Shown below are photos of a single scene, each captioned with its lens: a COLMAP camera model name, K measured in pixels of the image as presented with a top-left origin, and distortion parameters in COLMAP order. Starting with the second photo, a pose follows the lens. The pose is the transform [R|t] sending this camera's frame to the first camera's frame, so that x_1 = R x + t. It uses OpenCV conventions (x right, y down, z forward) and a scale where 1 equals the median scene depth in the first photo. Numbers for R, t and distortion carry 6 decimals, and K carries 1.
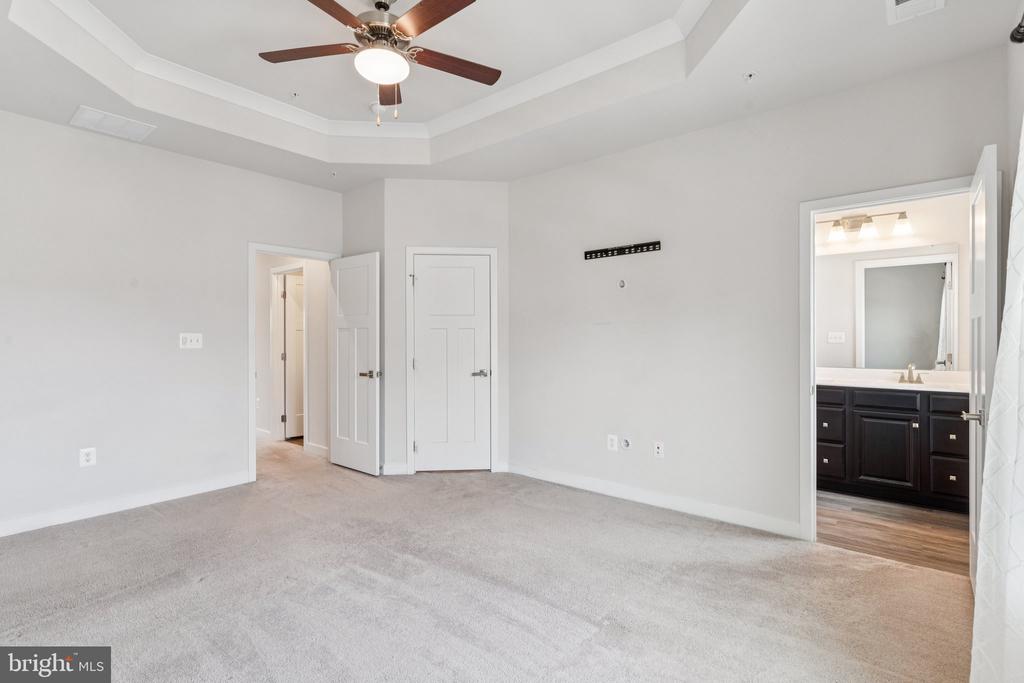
lens RADIAL K [[488.9, 0, 511.3], [0, 488.9, 336.3], [0, 0, 1]] dist [0.000296, 0.000025]
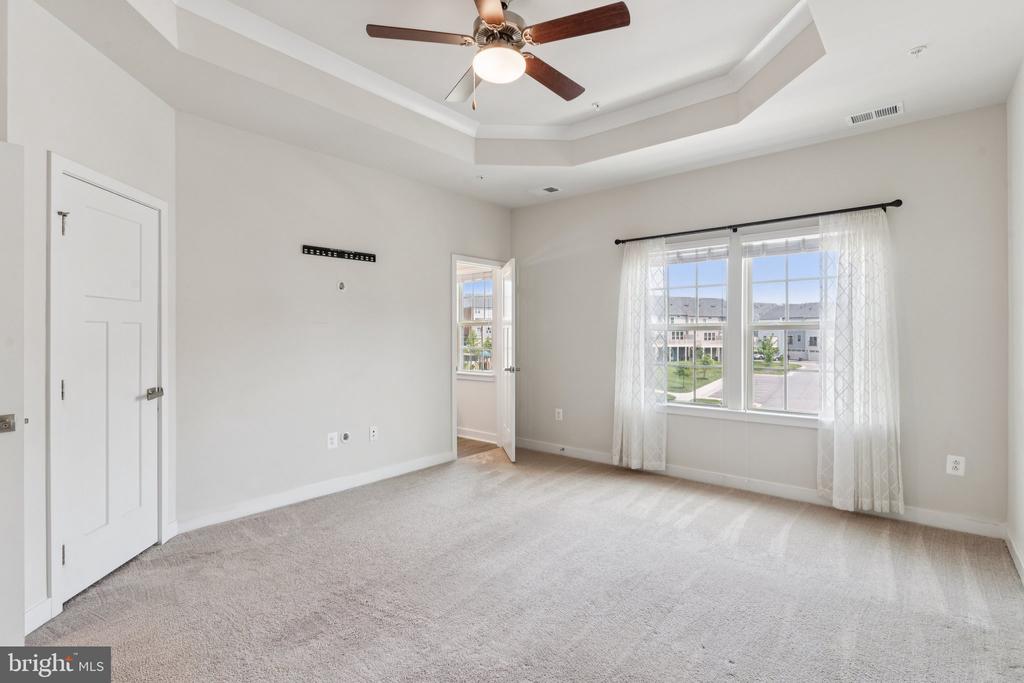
lens RADIAL K [[488.9, 0, 511.3], [0, 488.9, 336.3], [0, 0, 1]] dist [0.000296, 0.000025]
pose [[0.001960, 0.001010, 0.999998, -0.798445], [0.002536, 0.999996, -0.001015, 0.002796], [-0.999995, 0.002538, 0.001957, 0.617977]]
